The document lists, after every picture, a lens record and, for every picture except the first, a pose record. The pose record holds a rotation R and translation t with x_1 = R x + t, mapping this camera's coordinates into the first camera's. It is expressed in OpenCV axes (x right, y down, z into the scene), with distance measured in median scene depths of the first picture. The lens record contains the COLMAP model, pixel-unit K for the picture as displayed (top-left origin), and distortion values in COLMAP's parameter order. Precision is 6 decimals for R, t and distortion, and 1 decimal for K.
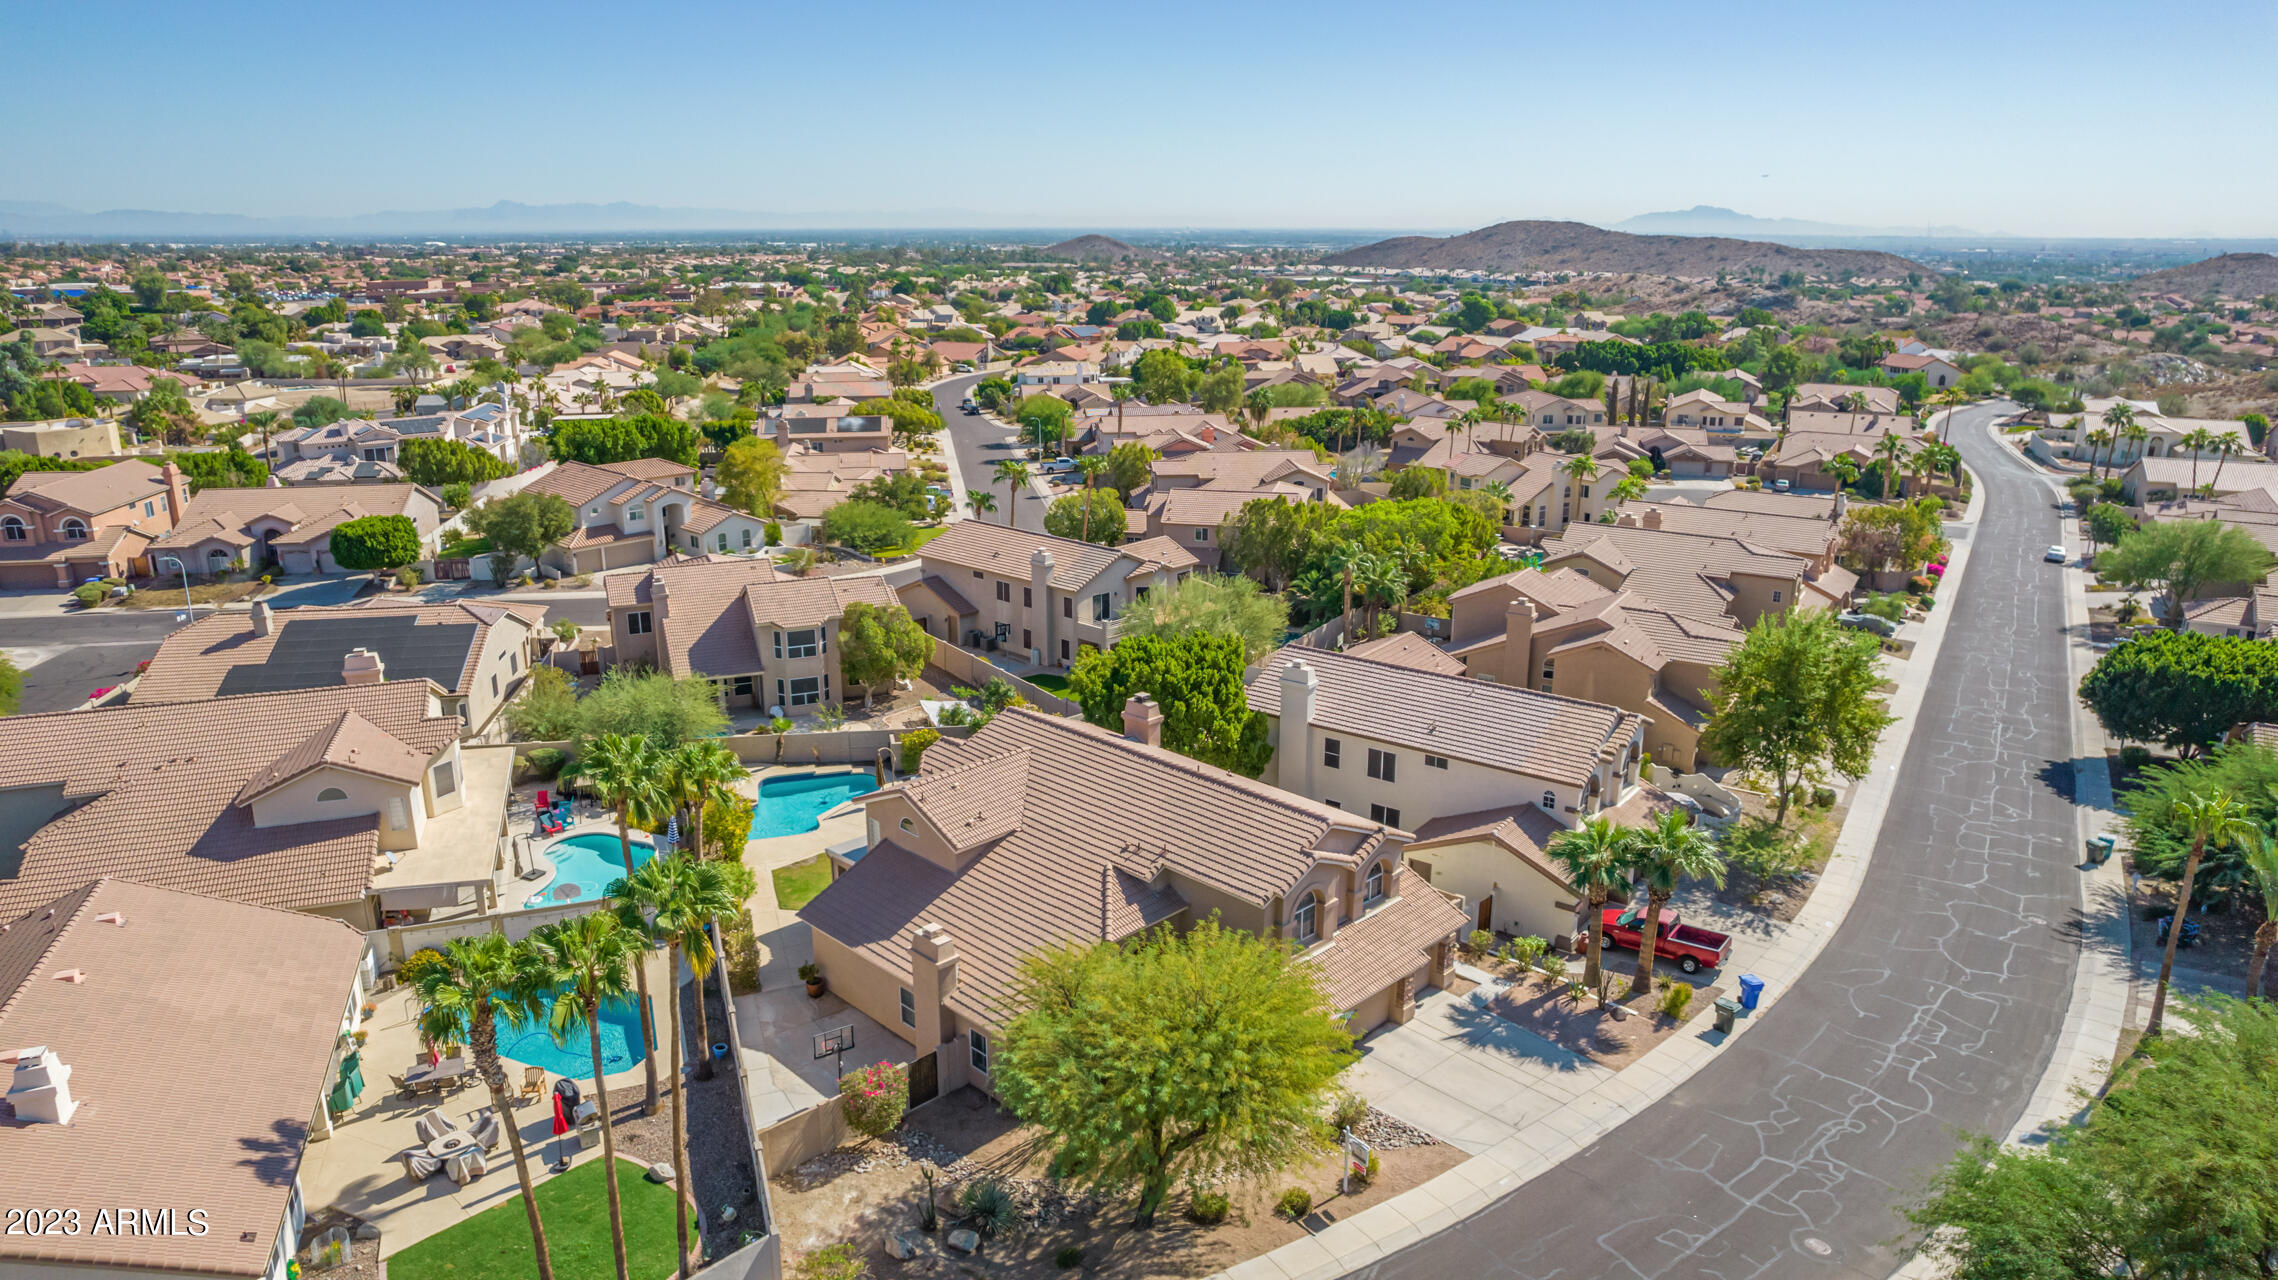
lens RADIAL K [[1456.4, 0, 1139.0], [0, 1456.4, 640.0], [0, 0, 1]] dist [-0.080923, 0.071831]
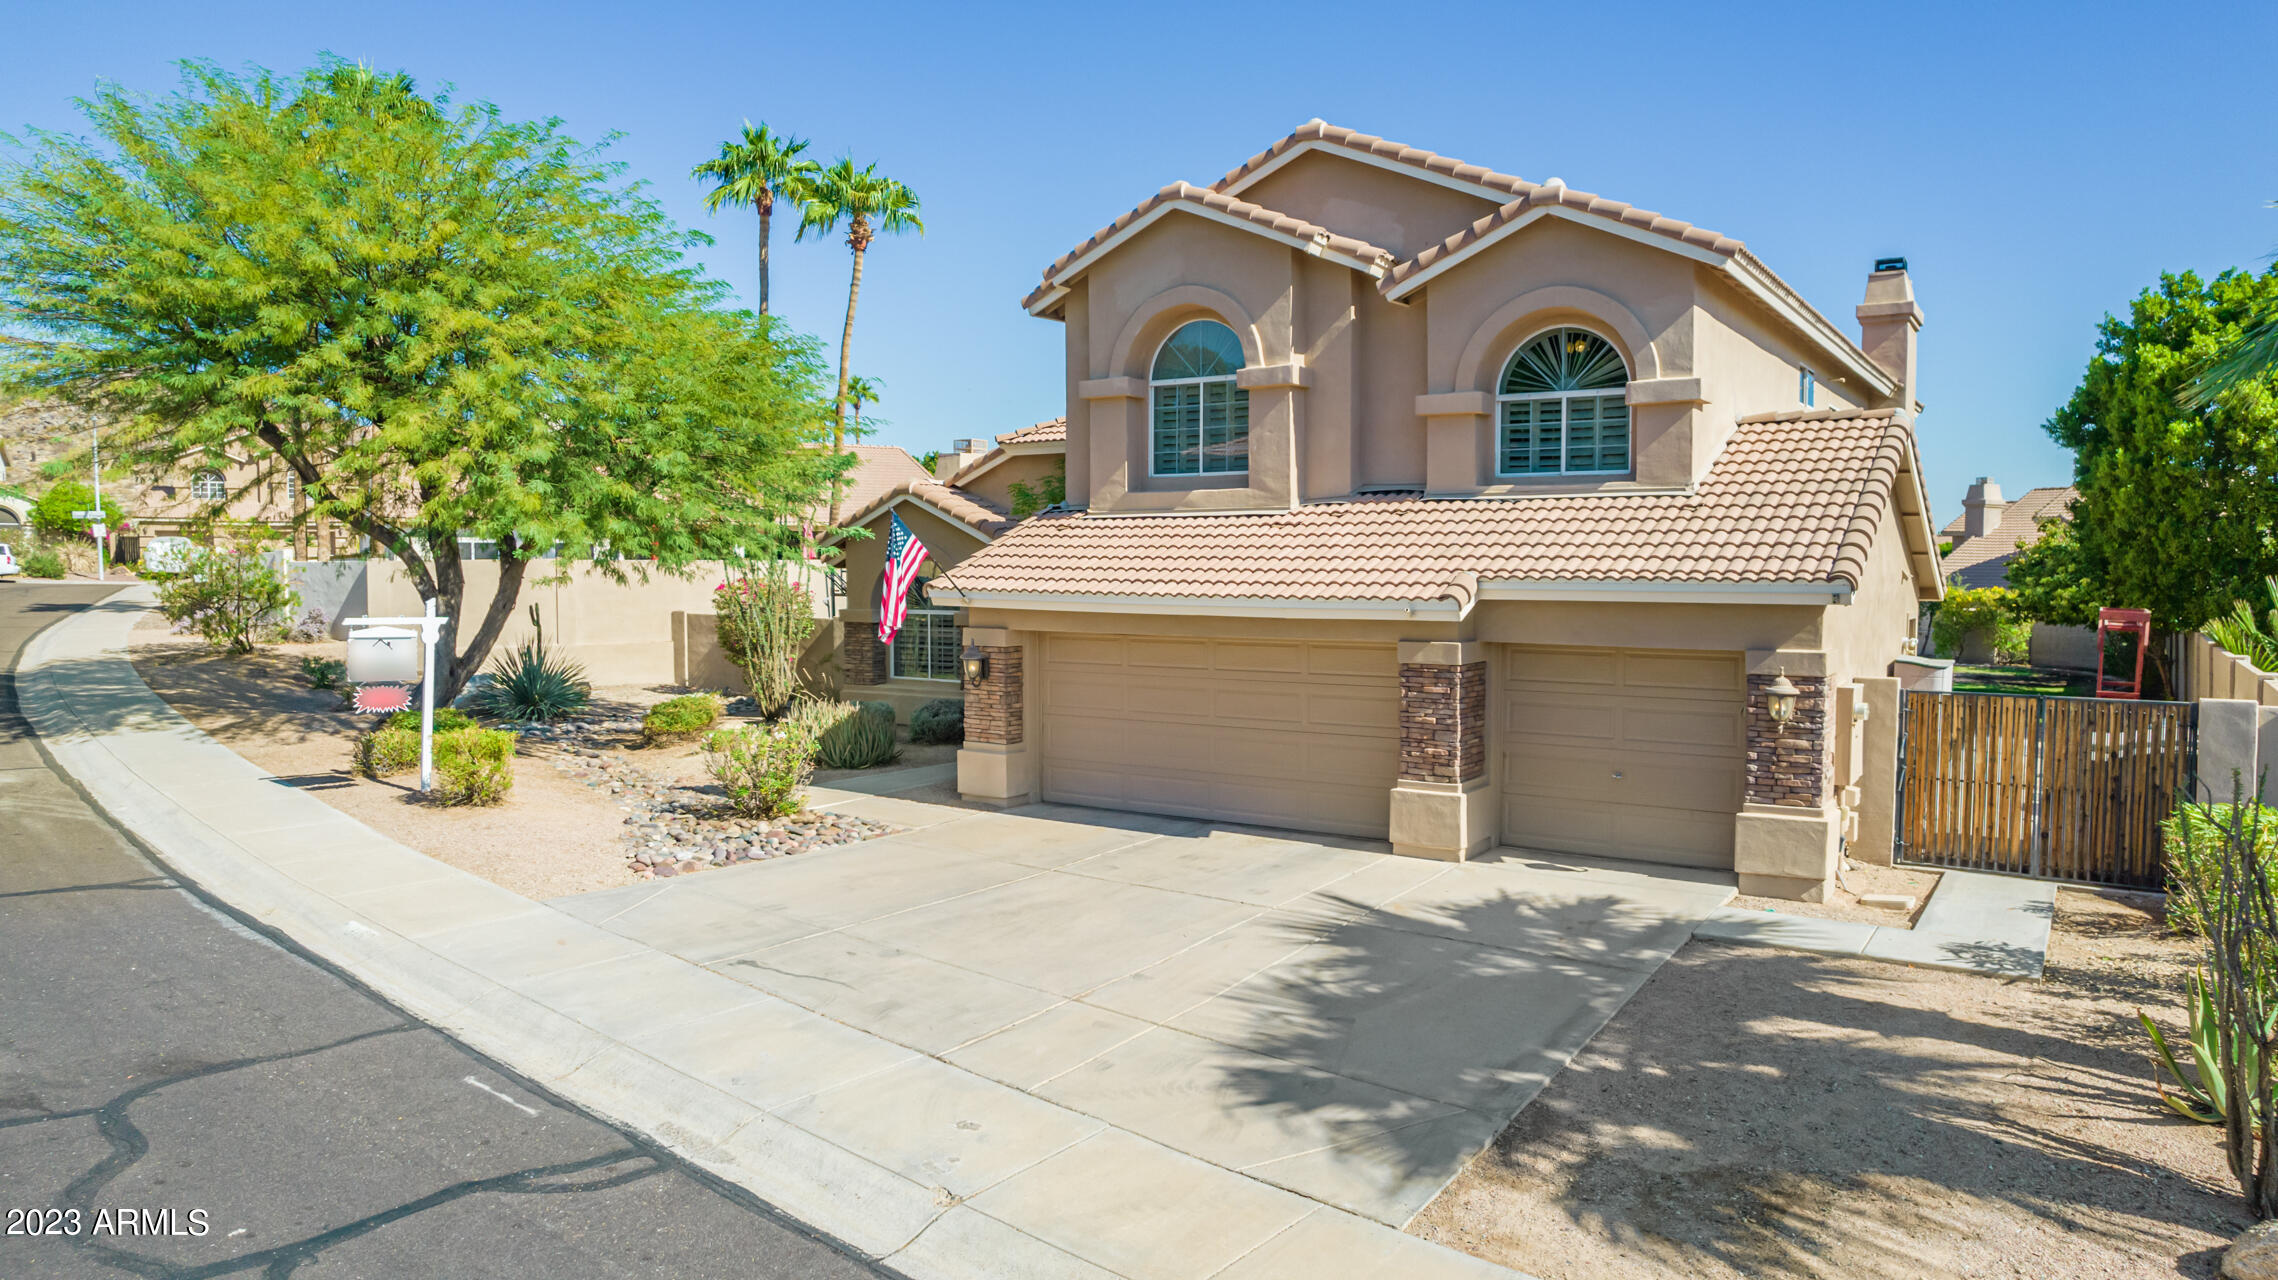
lens RADIAL K [[1460.0, 0, 1139.0], [0, 1460.0, 640.0], [0, 0, 1]] dist [-0.155783, 0.070660]
pose [[0.114360, -0.001863, -0.993438, 0.264640], [-0.279594, 0.959517, -0.033984, 0.149273], [0.953283, 0.281646, 0.109209, 0.548746]]
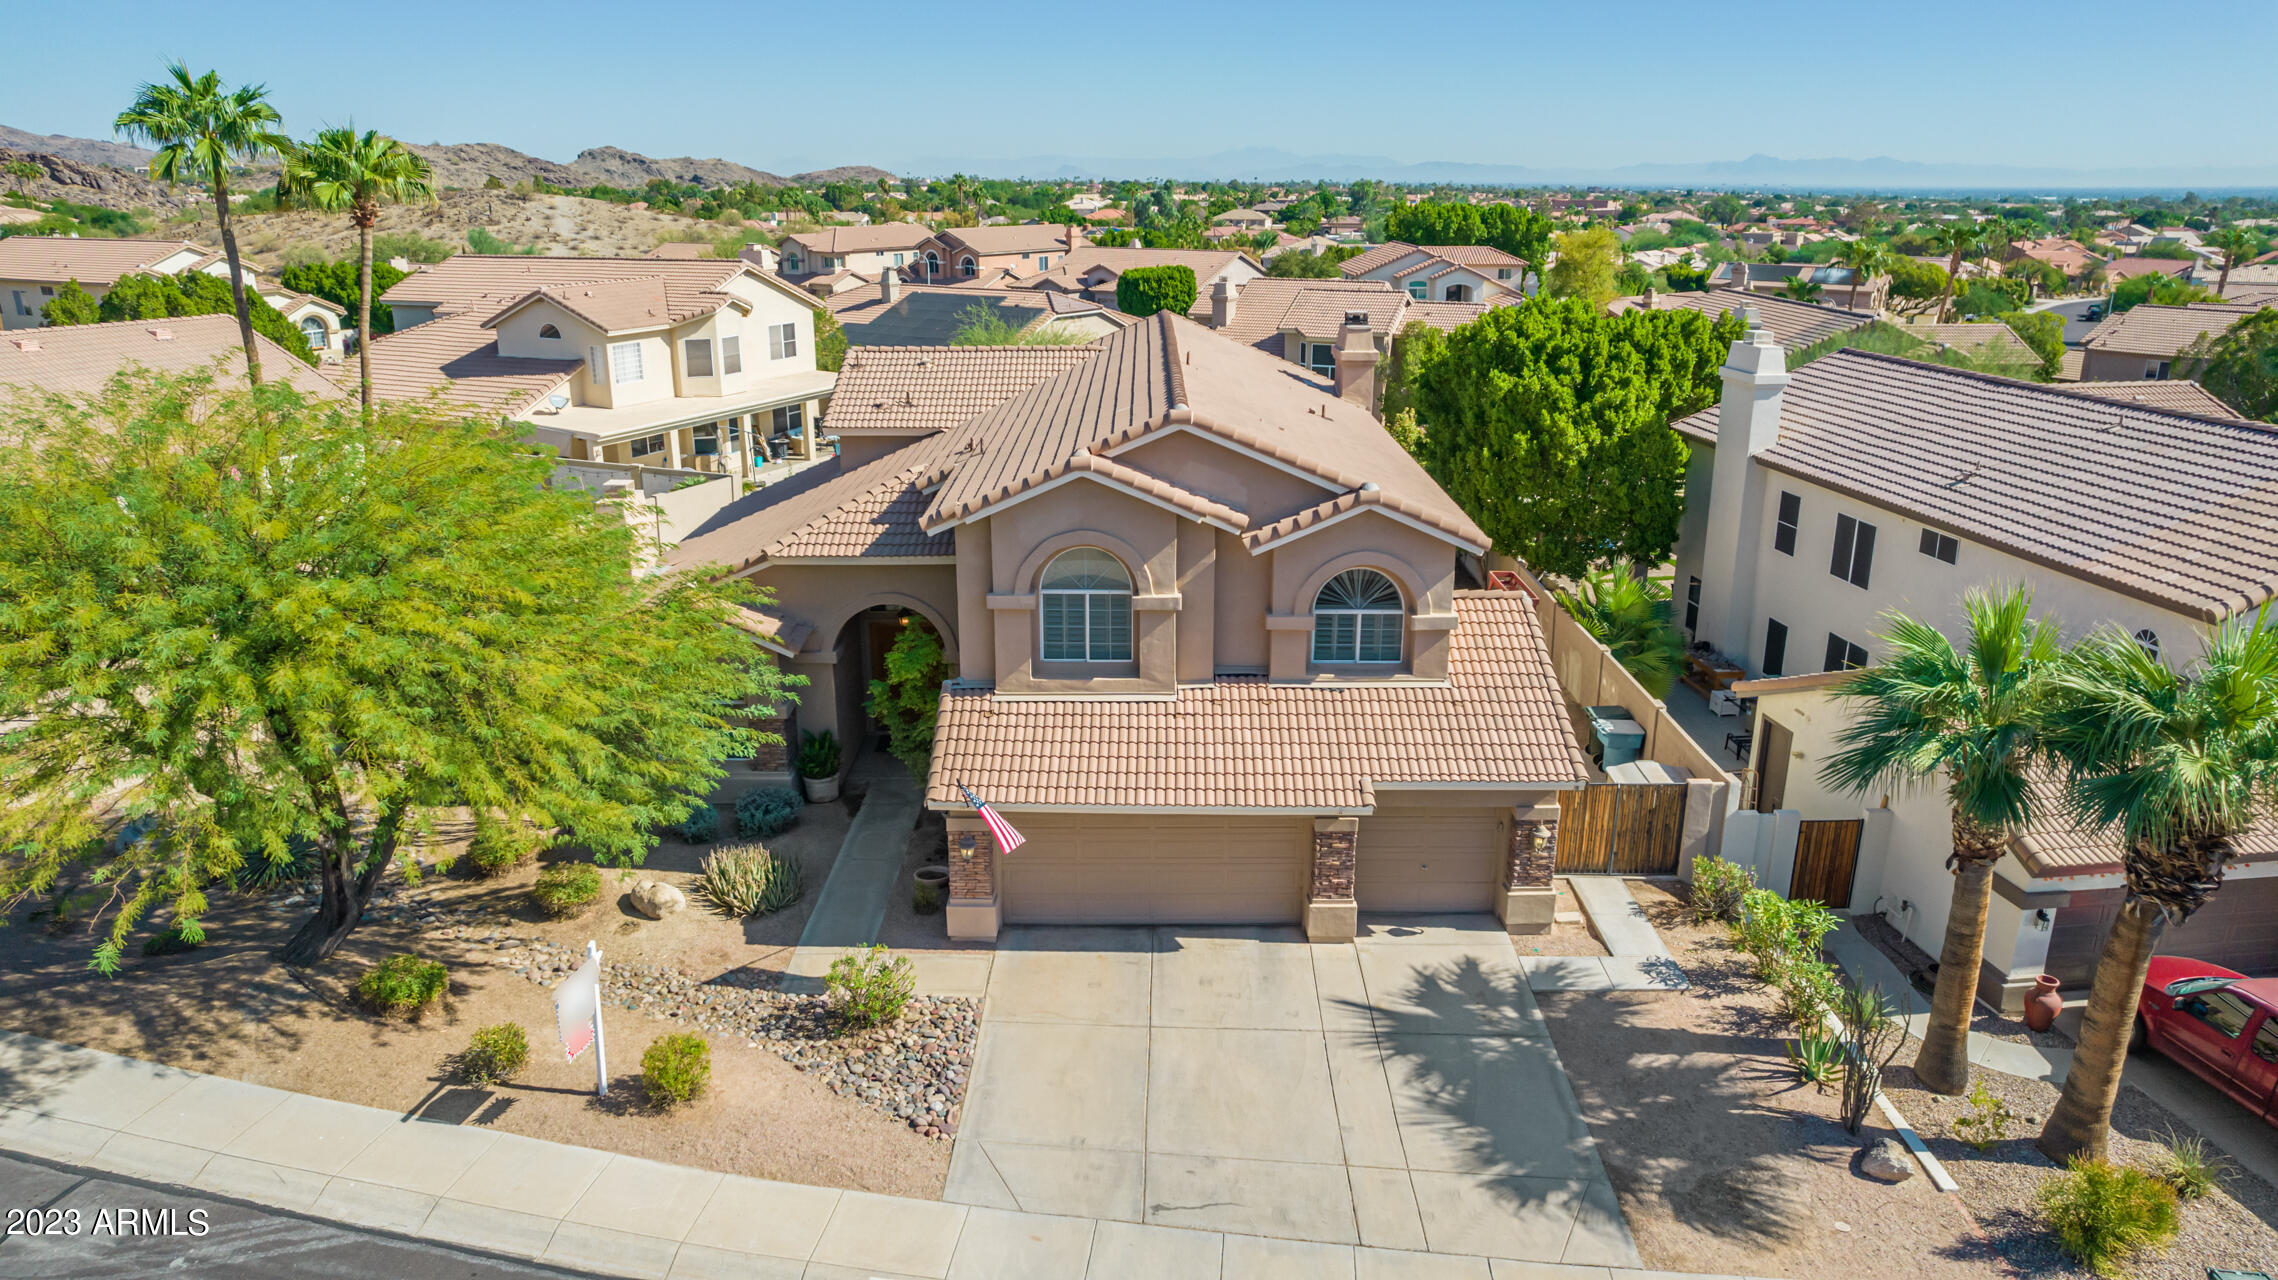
lens RADIAL K [[1456.4, 0, 1139.0], [0, 1456.4, 640.0], [0, 0, 1]] dist [-0.080923, 0.071831]
pose [[0.702840, 0.213266, -0.678626, 0.251815], [-0.193199, 0.975370, 0.106429, 0.084715], [0.684610, 0.056307, 0.726732, 0.386929]]
